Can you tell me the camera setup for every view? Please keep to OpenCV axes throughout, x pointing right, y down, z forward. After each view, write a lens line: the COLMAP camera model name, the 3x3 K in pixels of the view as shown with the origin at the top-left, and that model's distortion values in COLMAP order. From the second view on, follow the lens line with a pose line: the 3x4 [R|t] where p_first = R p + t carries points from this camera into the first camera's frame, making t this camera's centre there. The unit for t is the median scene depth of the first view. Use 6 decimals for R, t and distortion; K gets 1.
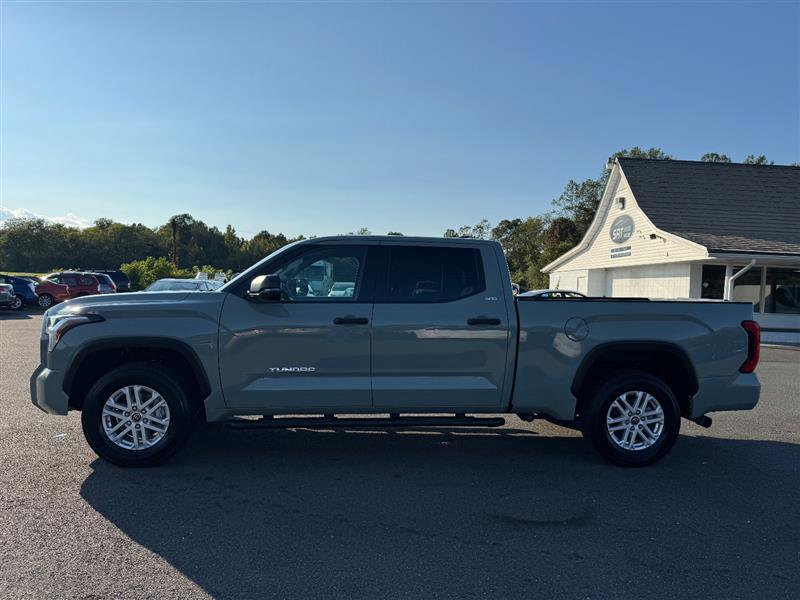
lens RADIAL K [[551.0, 0, 399.6], [0, 551.0, 336.2], [0, 0, 1]] dist [0.060917, 0.000867]
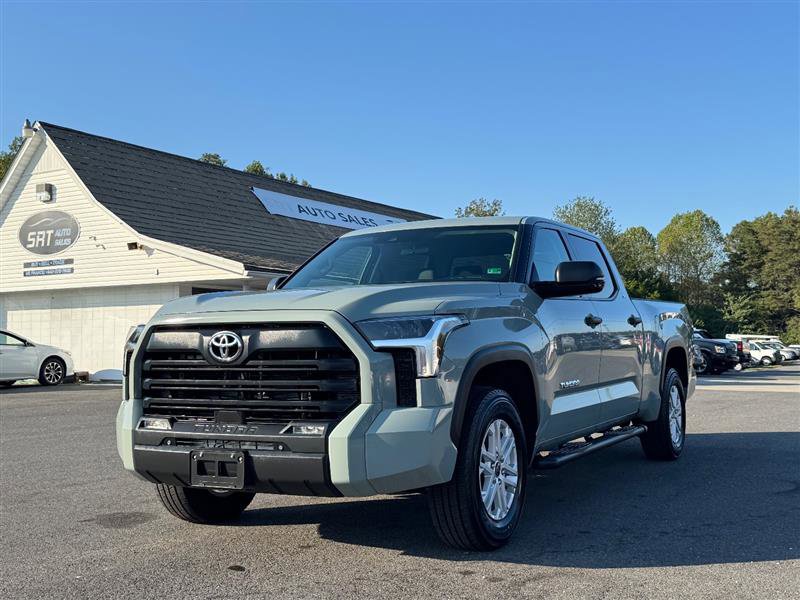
lens RADIAL K [[918.4, 0, 400.0], [0, 918.4, 300.0], [0, 0, 1]] dist [0.092346, -0.014634]
pose [[0.576882, 0.000946, 0.816827, -0.248524], [0.100591, 0.992305, -0.072191, 0.003320], [-0.810610, 0.123811, 0.572348, 0.072792]]
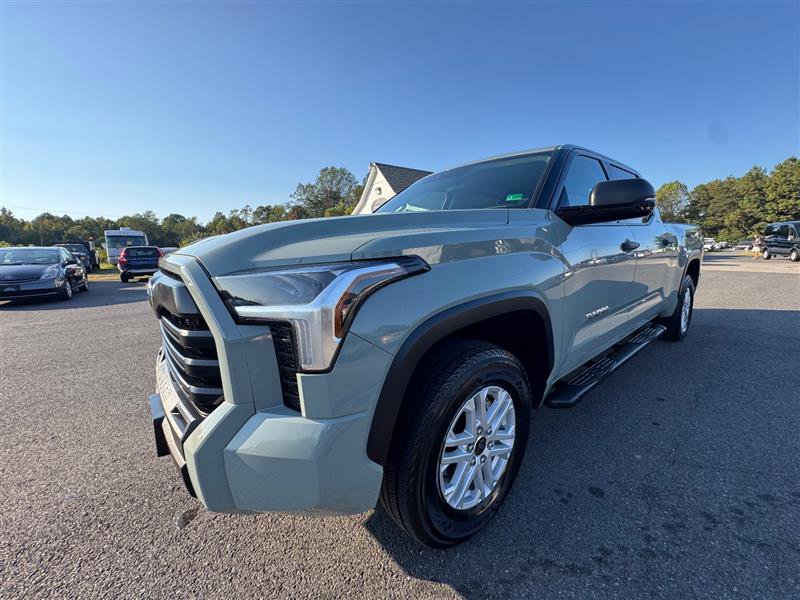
lens RADIAL K [[320.1, 0, 400.0], [0, 320.1, 300.0], [0, 0, 1]] dist [-0.002159, -0.000102]
pose [[0.836337, -0.140079, 0.530018, -0.114022], [0.098812, 0.989488, 0.105594, -0.004923], [-0.539238, -0.035940, 0.841386, 0.134546]]
